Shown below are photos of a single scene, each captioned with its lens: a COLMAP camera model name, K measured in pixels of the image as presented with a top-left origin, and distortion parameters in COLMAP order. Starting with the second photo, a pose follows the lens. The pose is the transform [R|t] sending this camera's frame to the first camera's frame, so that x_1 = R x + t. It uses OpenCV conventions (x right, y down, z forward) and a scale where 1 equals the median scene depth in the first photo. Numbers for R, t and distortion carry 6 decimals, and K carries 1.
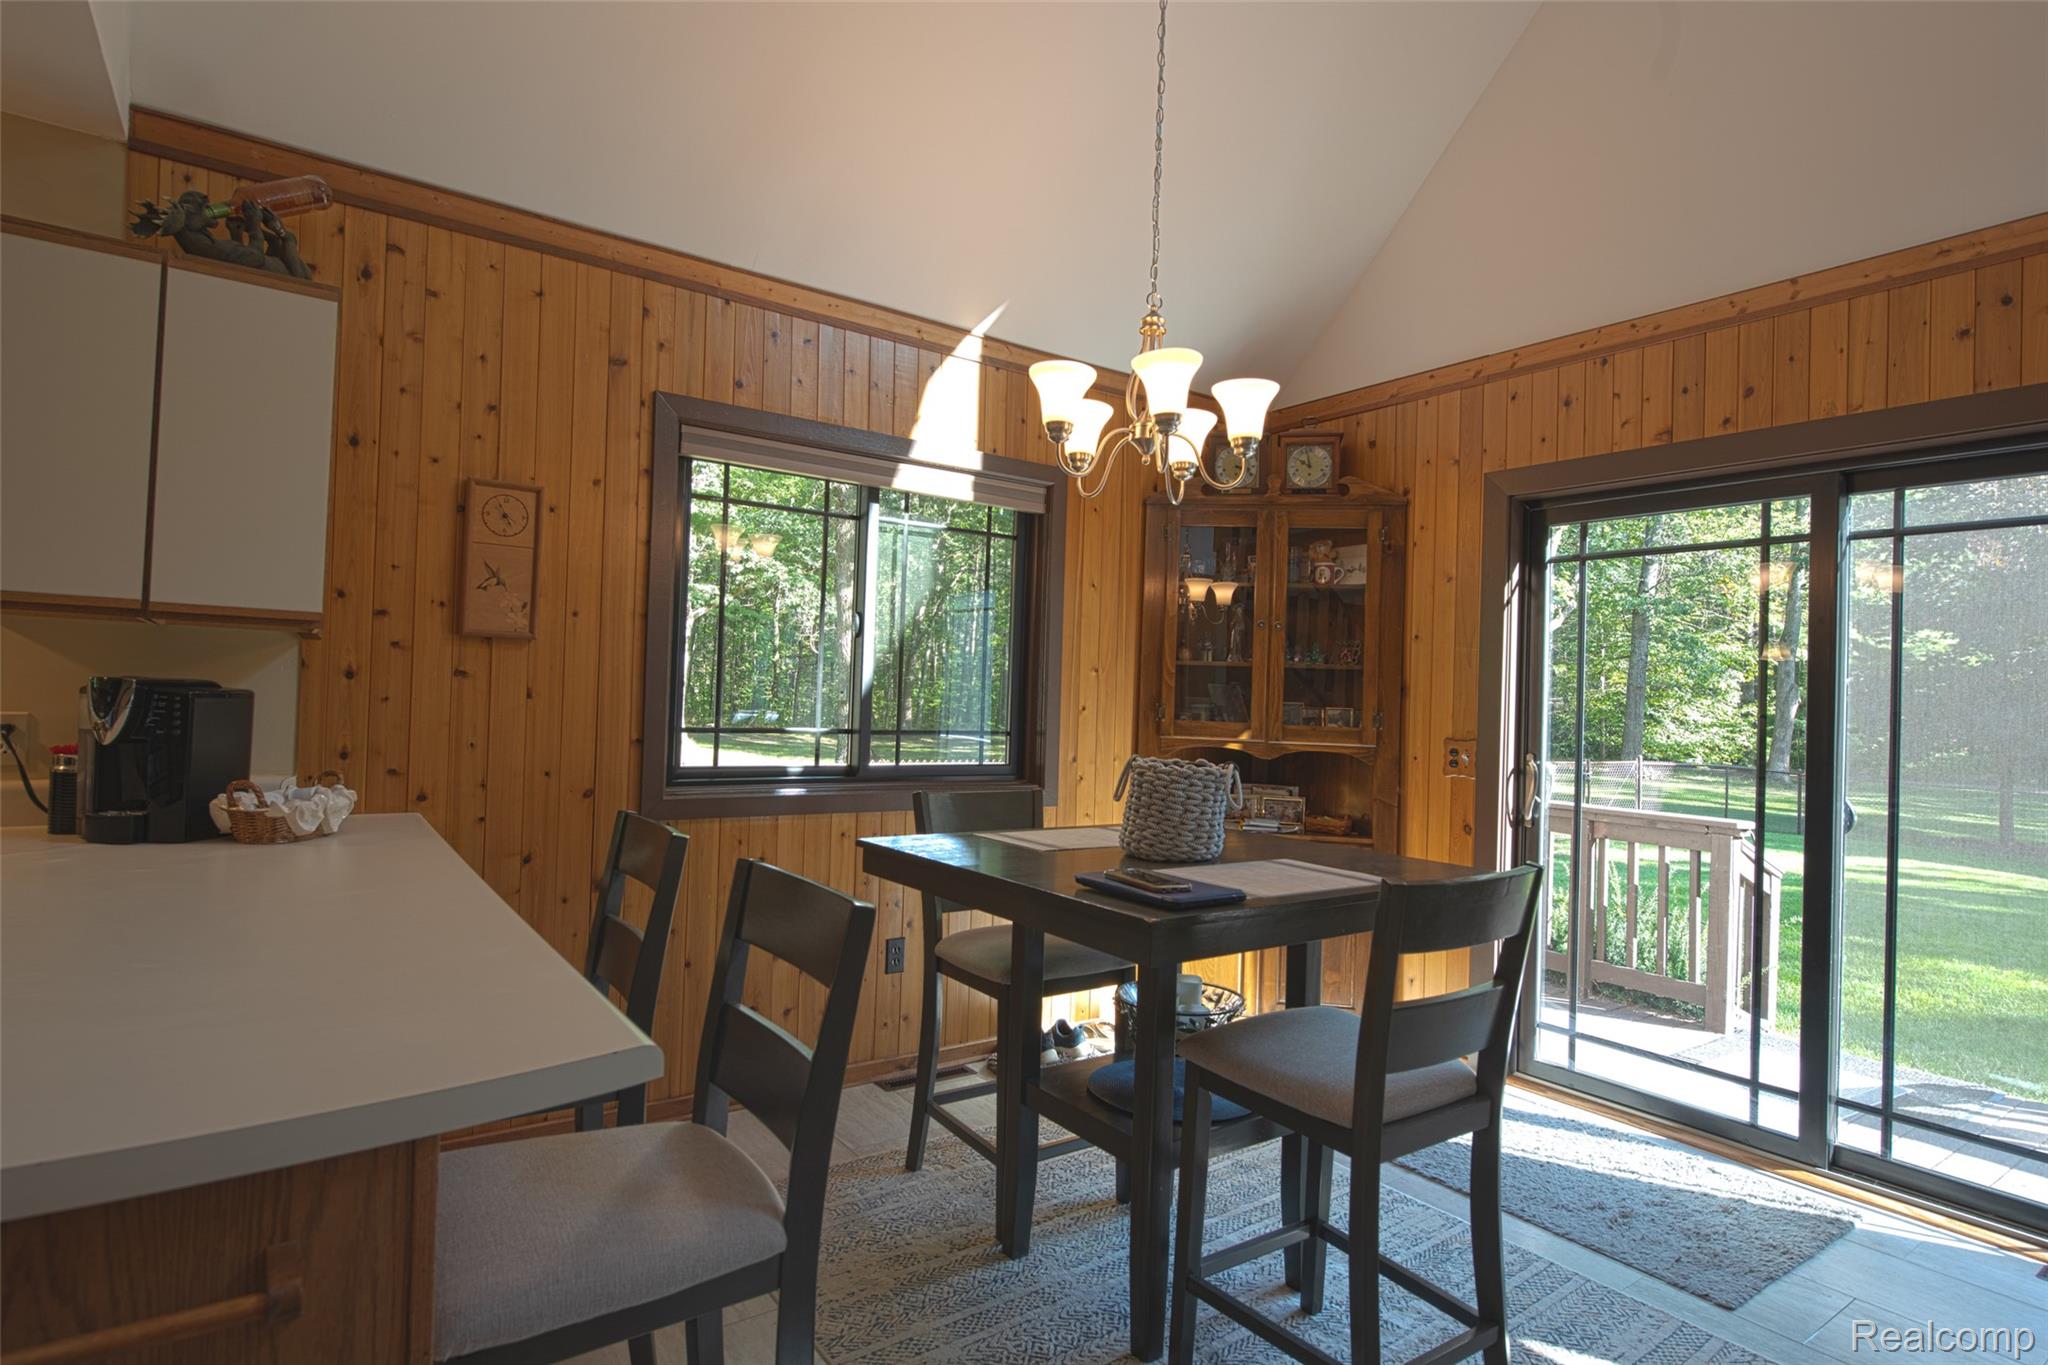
lens RADIAL K [[1072.4, 0, 1042.5], [0, 1072.4, 679.9], [0, 0, 1]] dist [-0.002394, -0.001844]
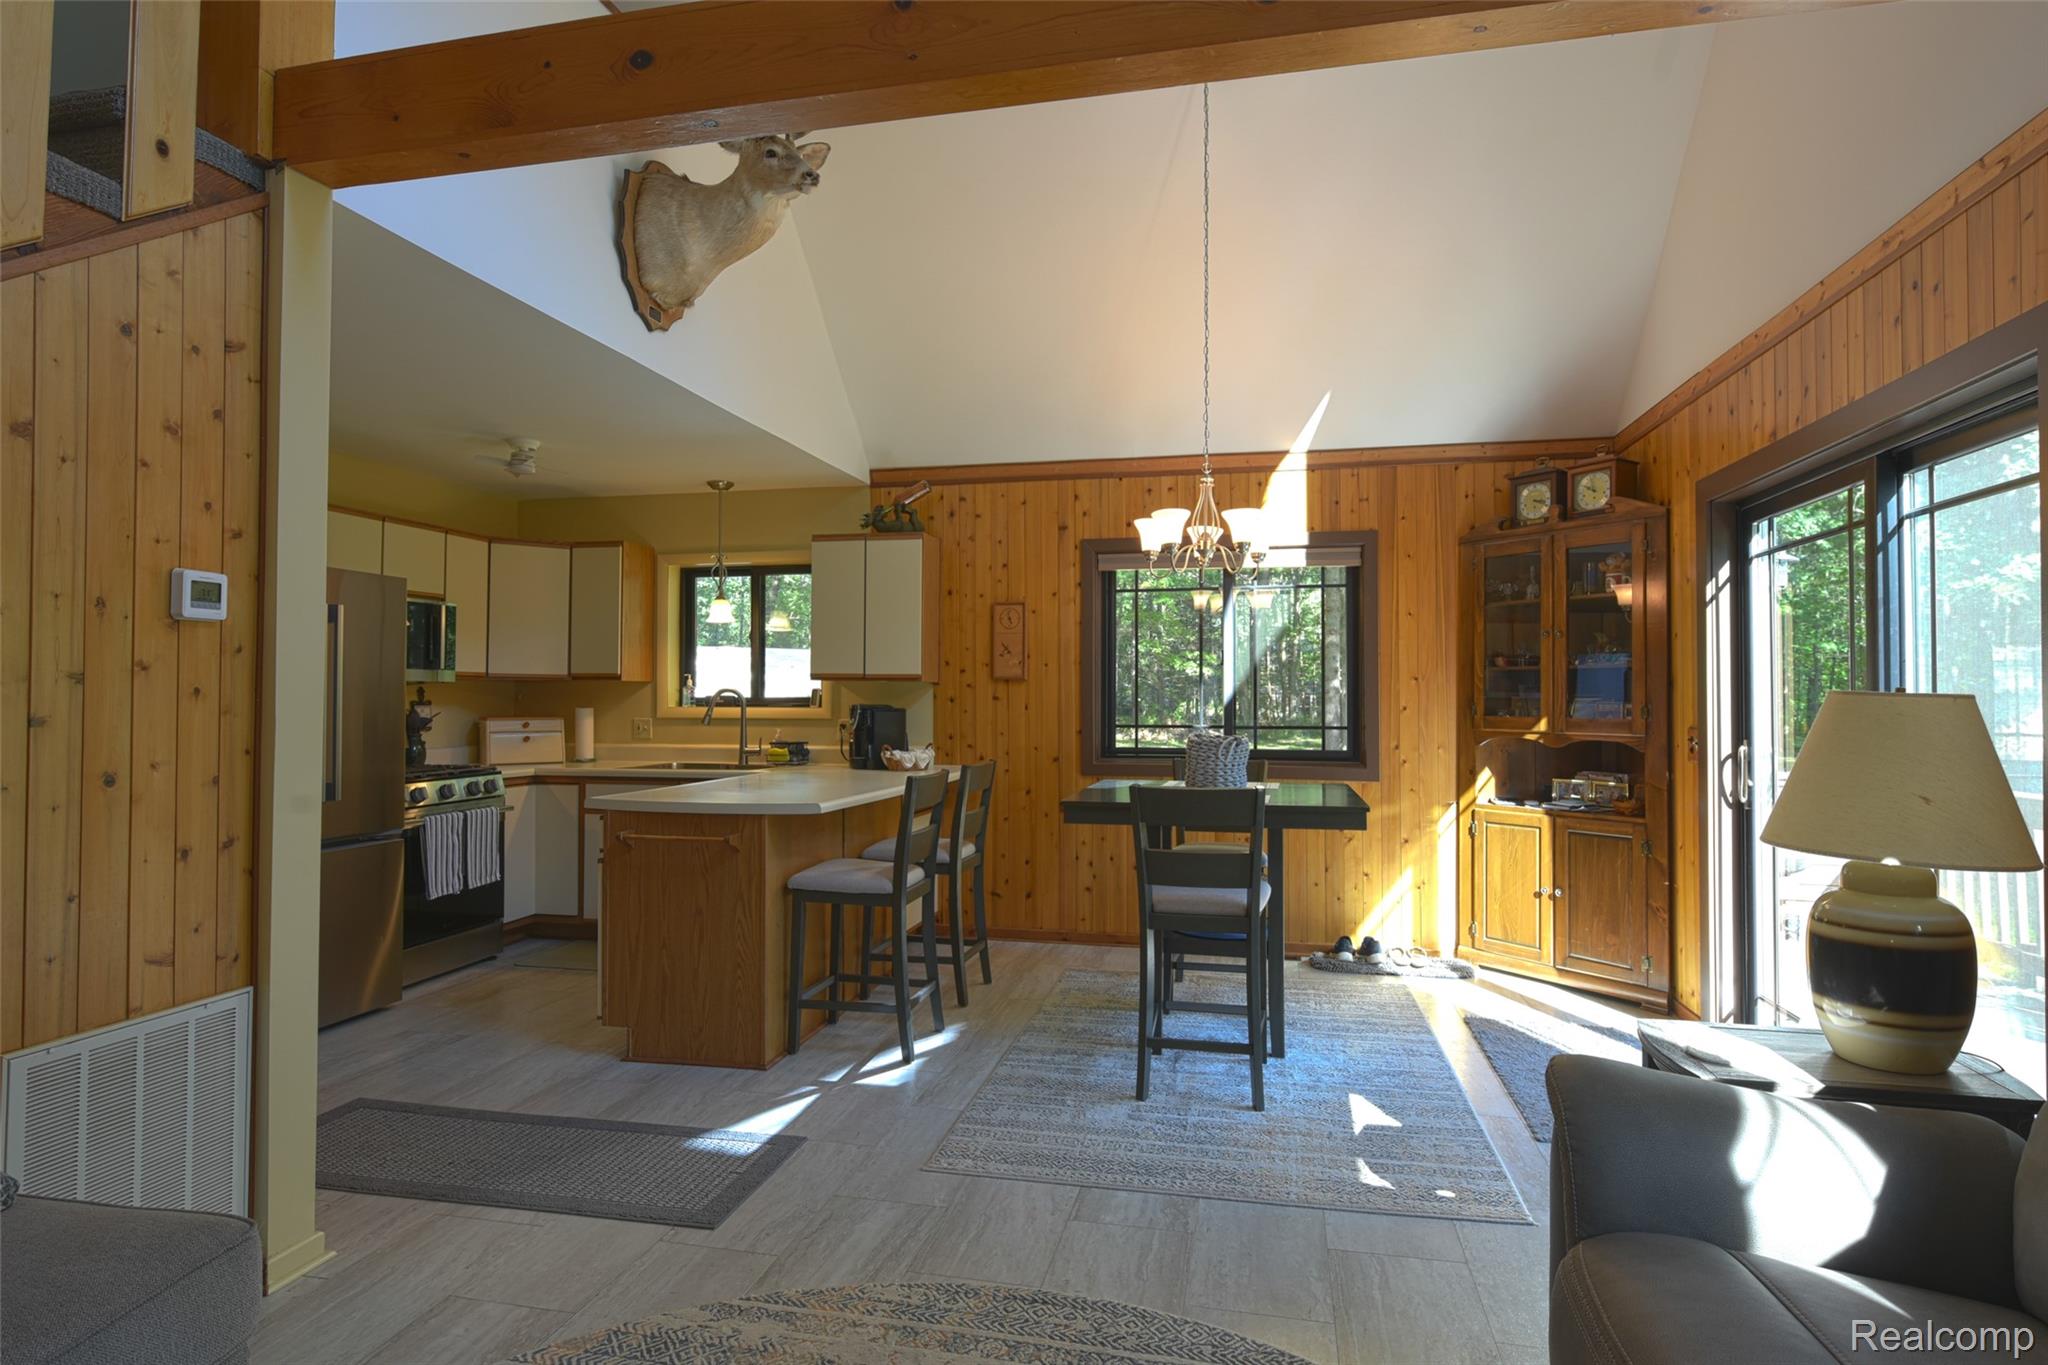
lens RADIAL K [[1072.4, 0, 1037.5], [0, 1072.4, 679.4], [0, 0, 1]] dist [-0.002394, -0.001844]
pose [[0.665627, -0.045923, -0.744870, 0.920888], [0.033523, 0.998937, -0.031630, 0.022754], [0.745531, -0.003917, 0.666459, -0.267857]]
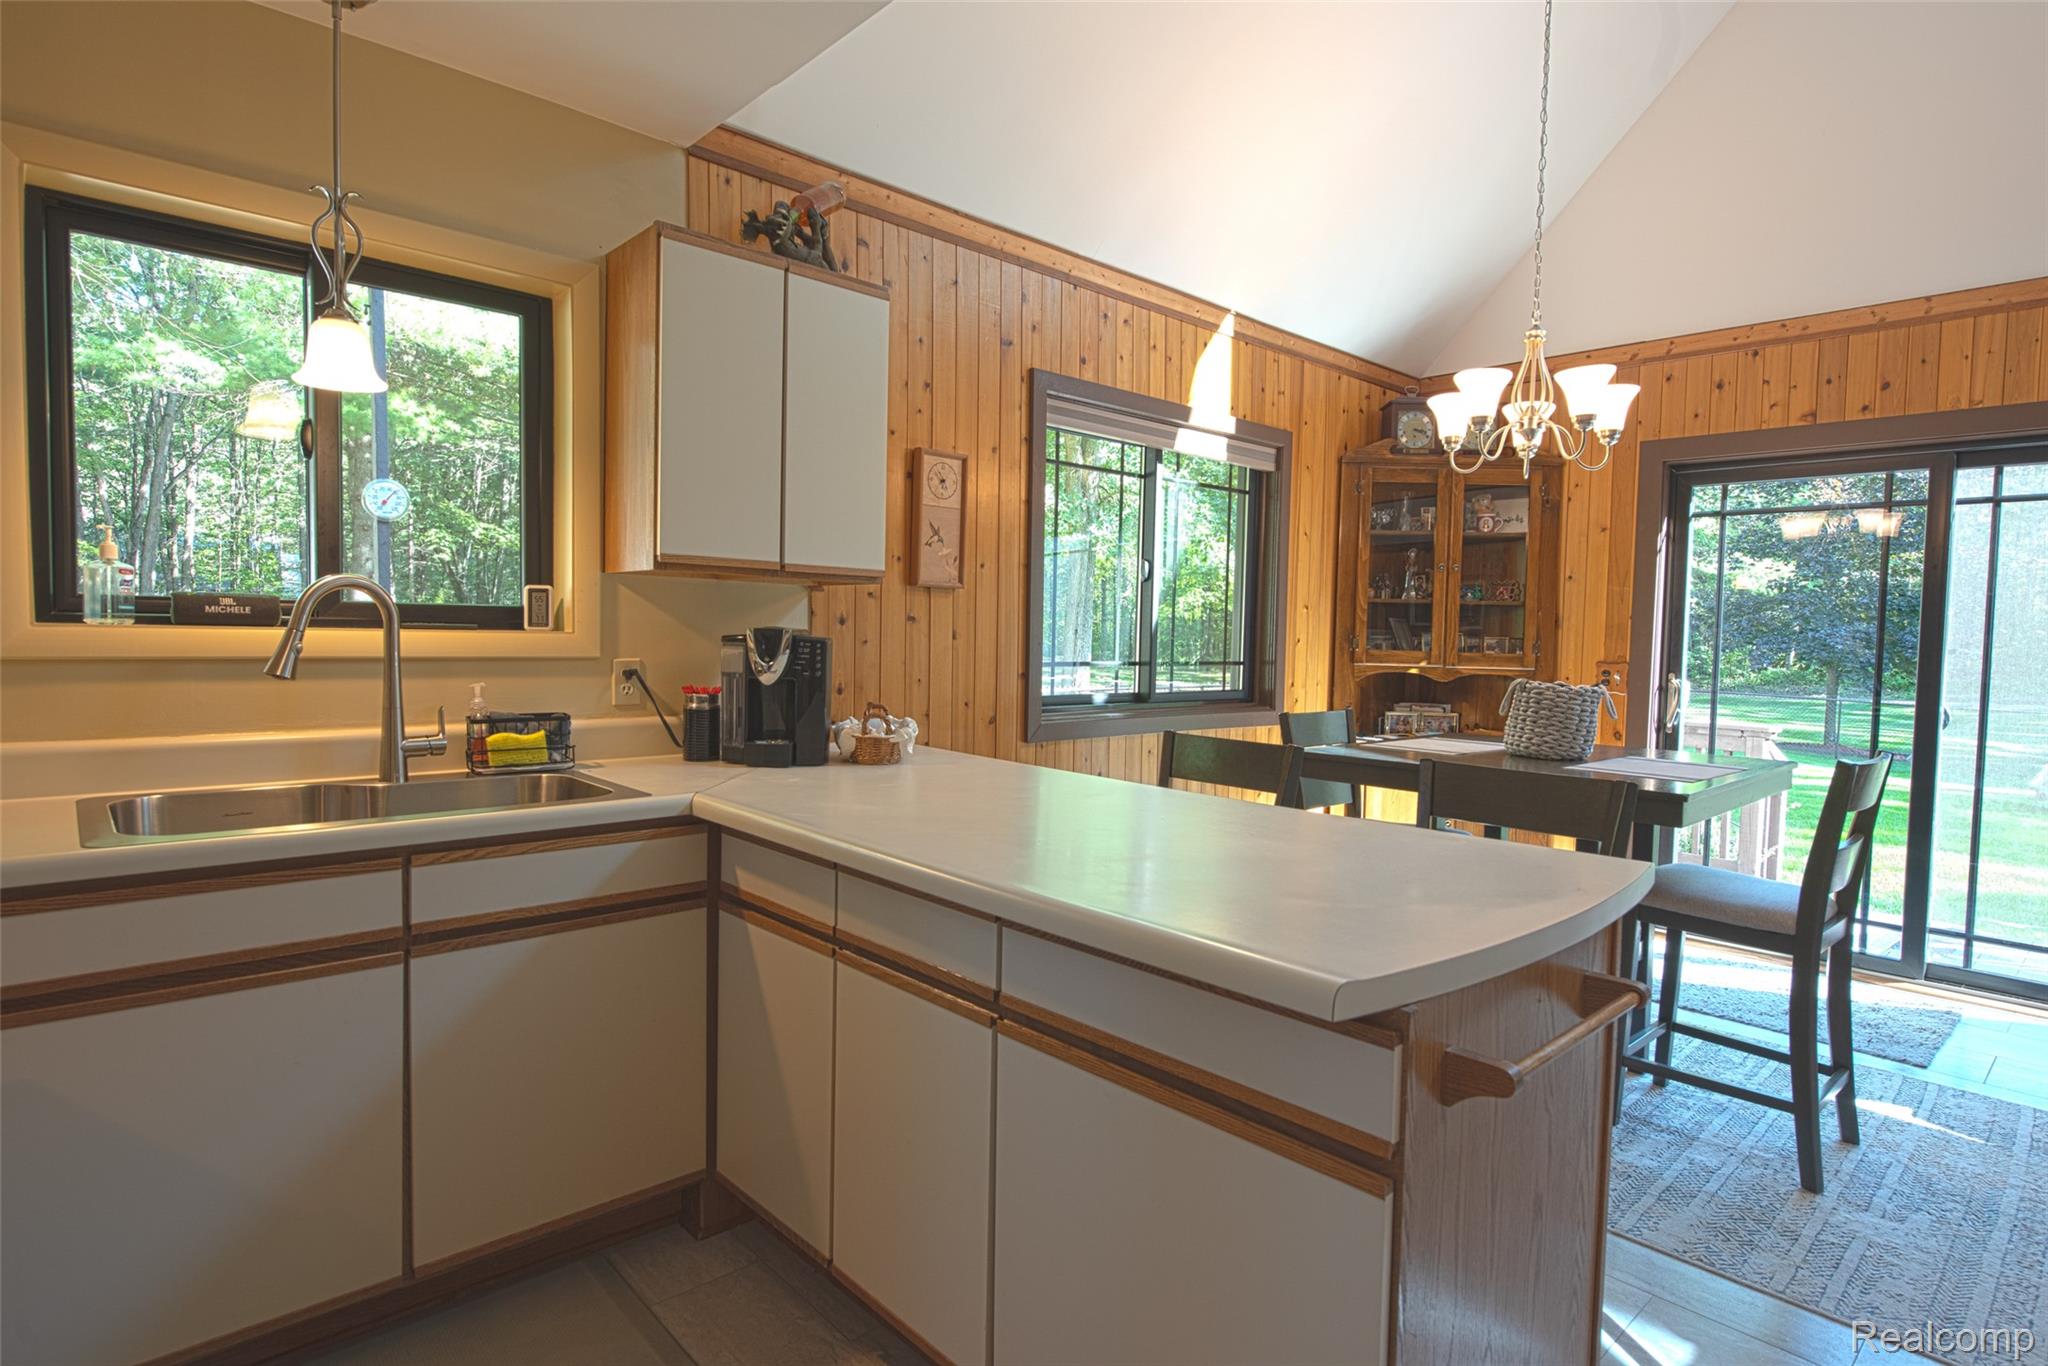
lens RADIAL K [[1072.4, 0, 1043.8], [0, 1072.4, 681.3], [0, 0, 1]] dist [-0.002394, -0.001844]
pose [[0.992114, -0.016716, 0.124219, -0.487976], [0.008002, 0.997492, 0.070321, -0.016931], [-0.125083, -0.068773, 0.989760, -0.150967]]
